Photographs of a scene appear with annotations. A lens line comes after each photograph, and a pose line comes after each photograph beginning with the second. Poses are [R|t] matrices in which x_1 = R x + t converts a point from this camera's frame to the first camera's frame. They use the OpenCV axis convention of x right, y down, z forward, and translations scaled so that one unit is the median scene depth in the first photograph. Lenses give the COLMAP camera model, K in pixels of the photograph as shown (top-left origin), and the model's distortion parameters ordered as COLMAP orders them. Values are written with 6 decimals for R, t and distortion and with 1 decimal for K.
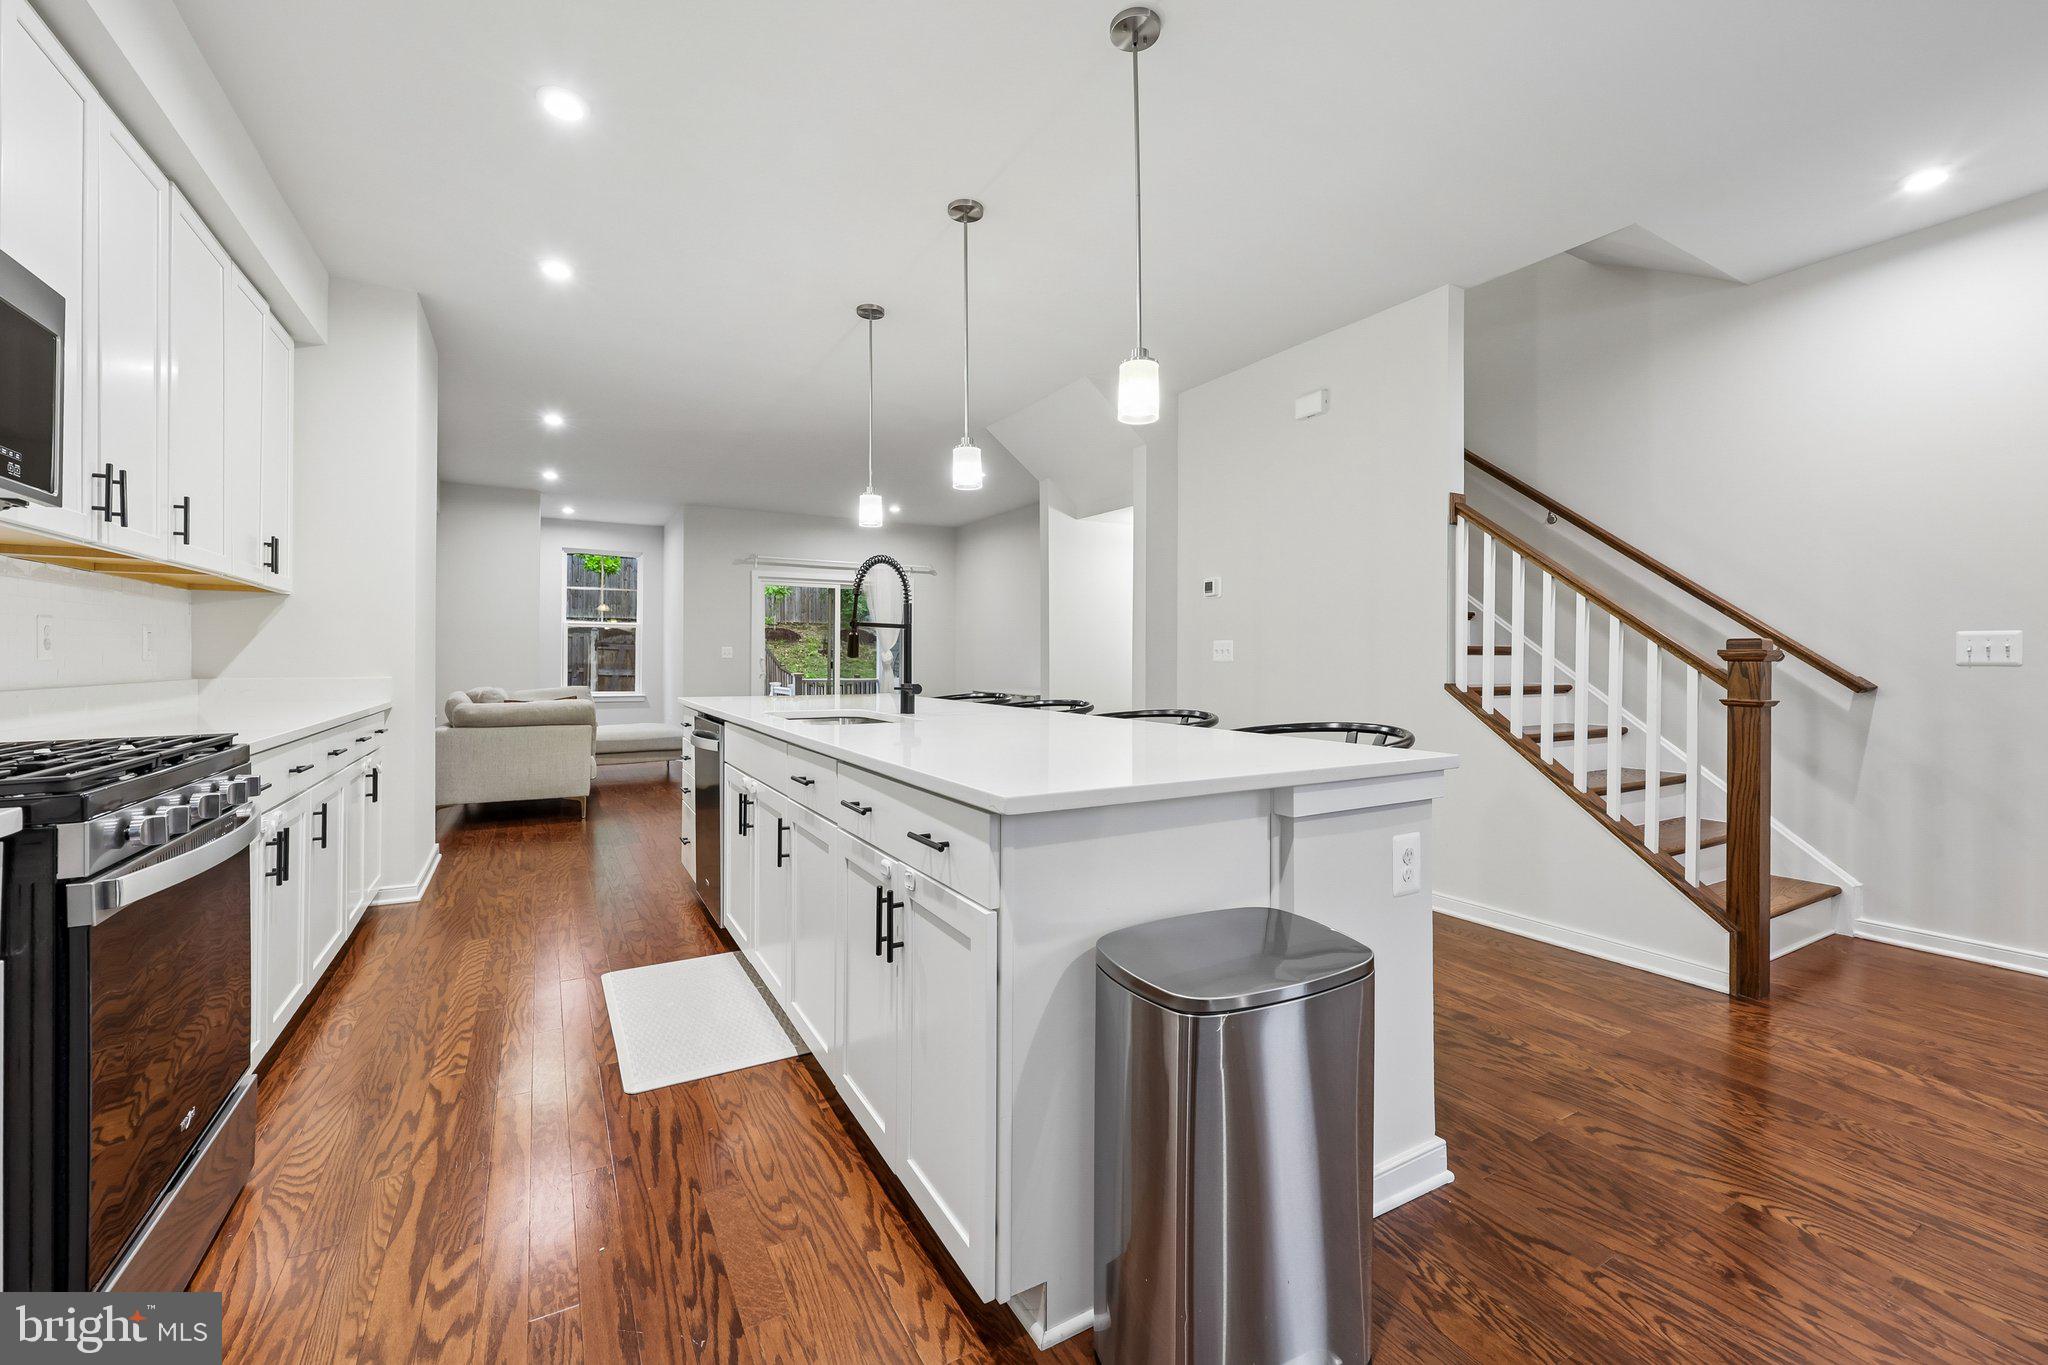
lens RADIAL K [[828.9, 0, 1027.3], [0, 828.9, 656.8], [0, 0, 1]] dist [-0.000418, 0.000112]
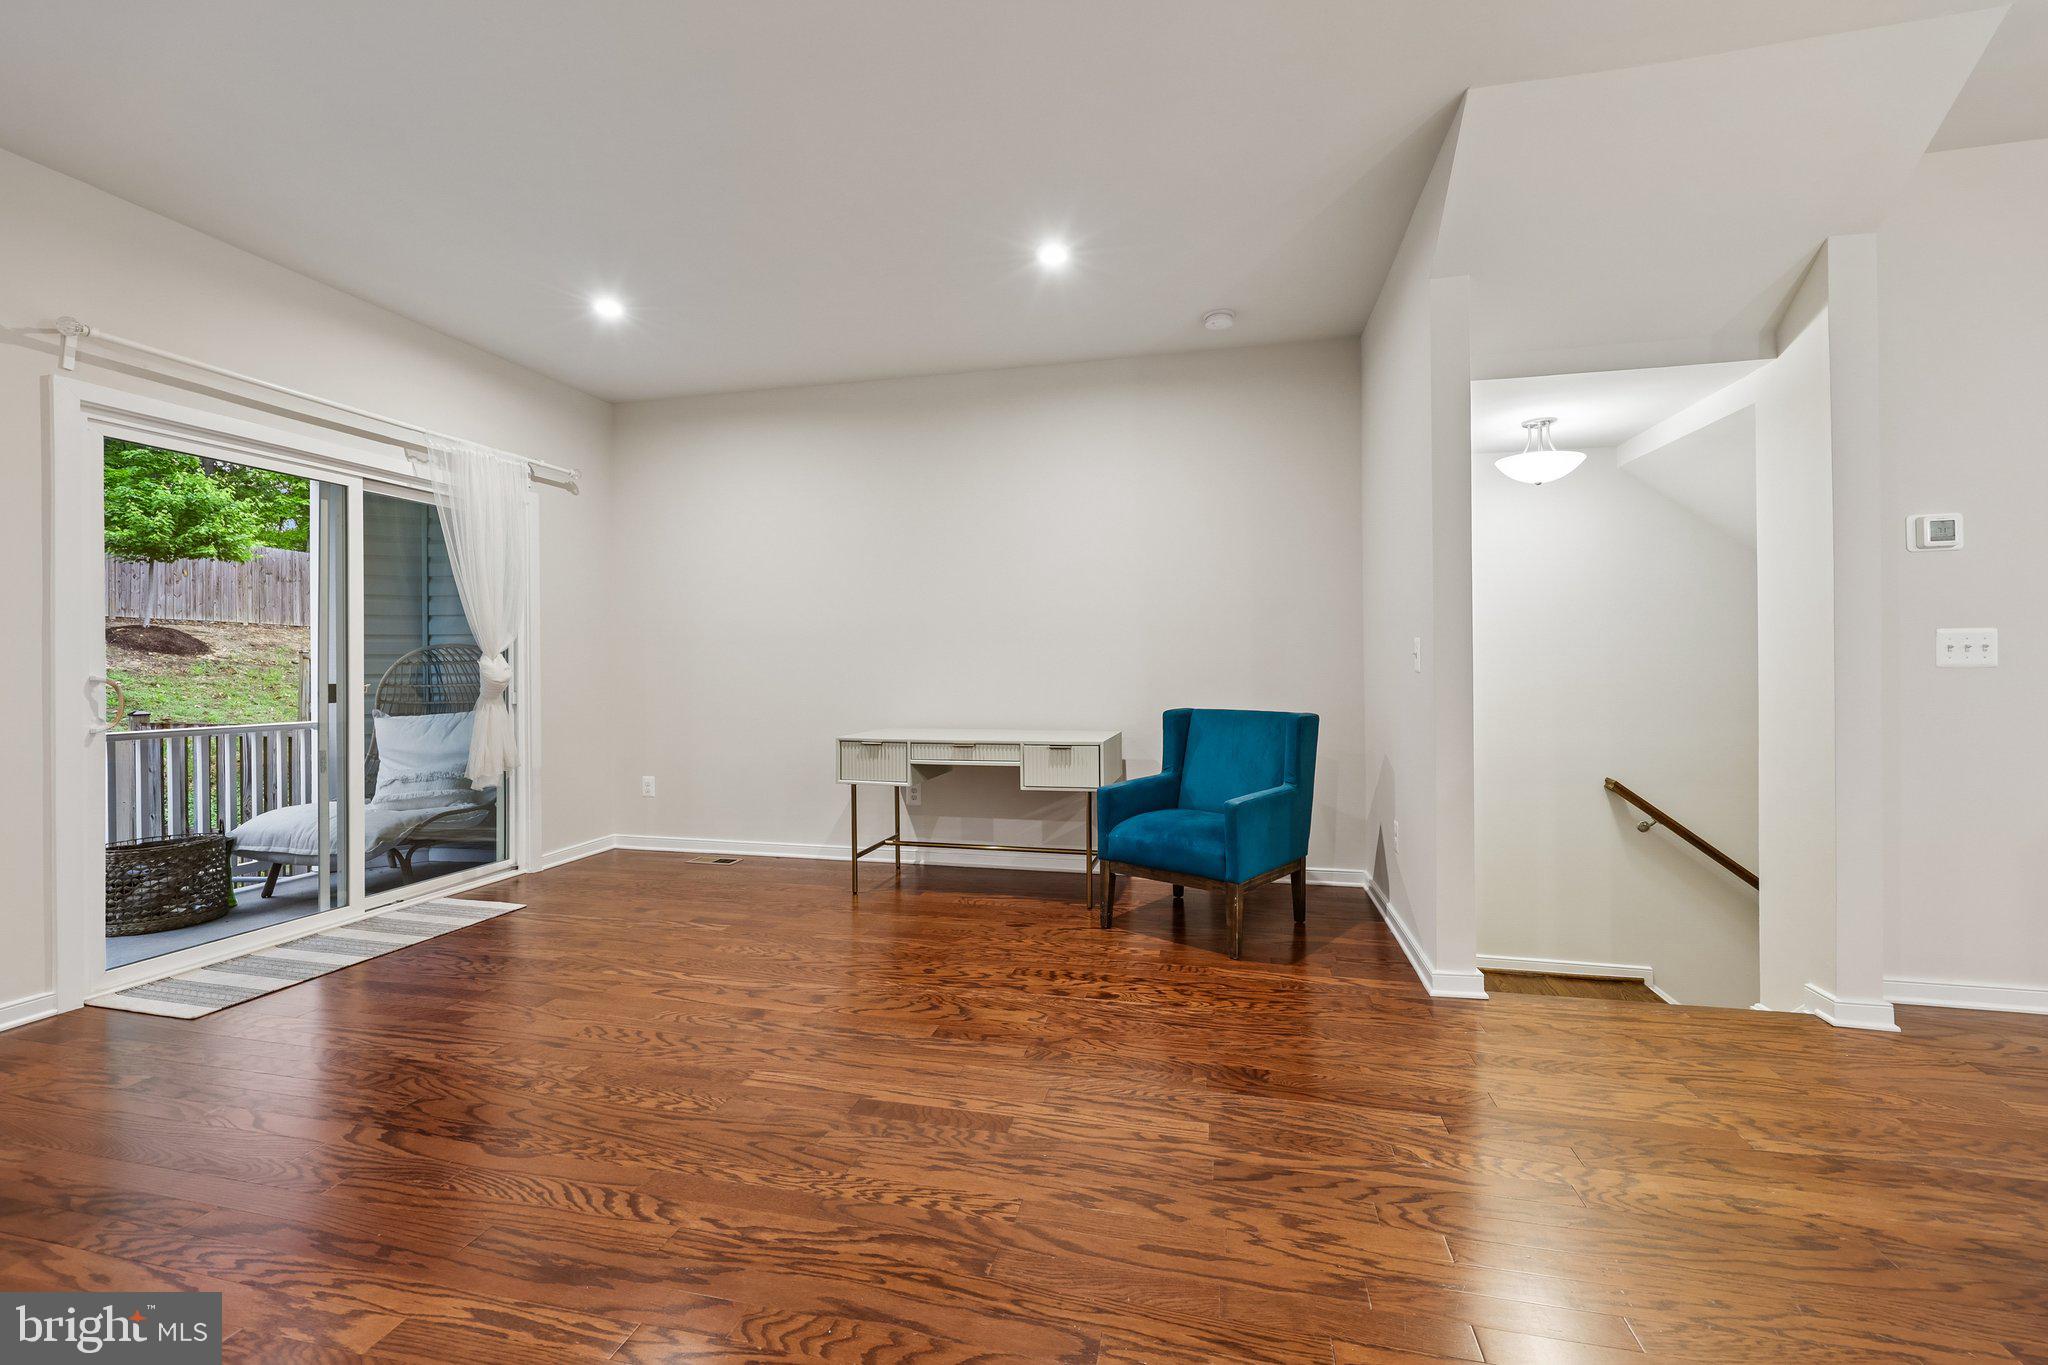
lens RADIAL K [[831.8, 0, 1024.9], [0, 831.8, 666.8], [0, 0, 1]] dist [-0.000095, 0.000157]
pose [[0.689932, -0.008370, 0.723826, -1.050510], [0.009185, 0.999954, 0.002808, -0.001338], [-0.723816, 0.004711, 0.689977, 1.893031]]
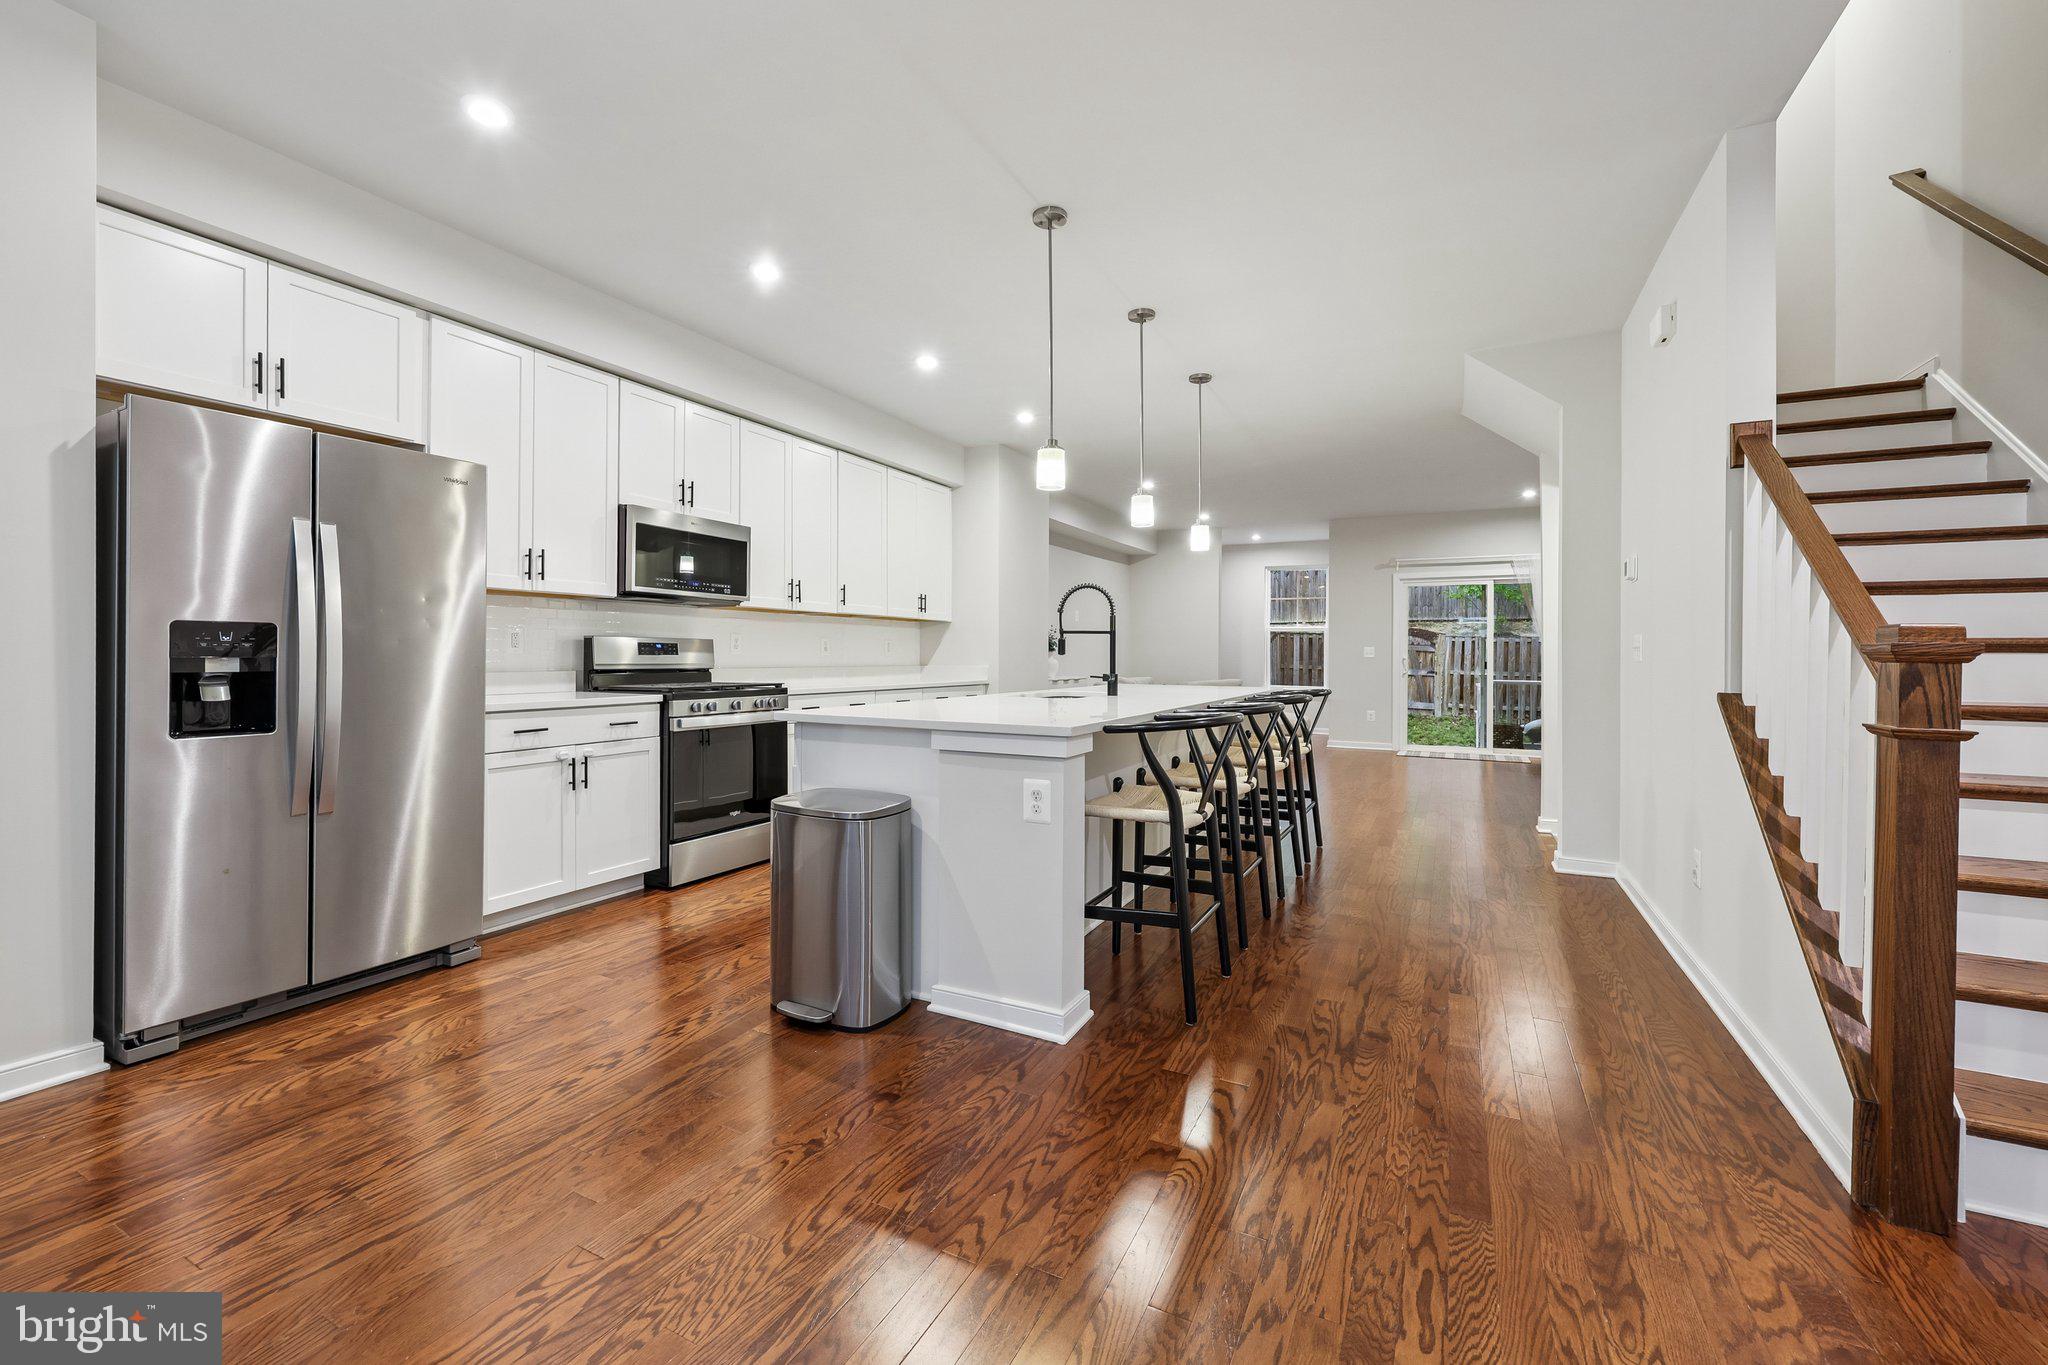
lens RADIAL K [[839.3, 0, 1026.0], [0, 839.3, 656.3], [0, 0, 1]] dist [-0.000508, -0.000021]
pose [[0.539732, 0.001240, -0.841836, 1.046187], [-0.002553, 0.999997, -0.000163, 0.003761], [0.841833, 0.002237, 0.539734, 0.139987]]
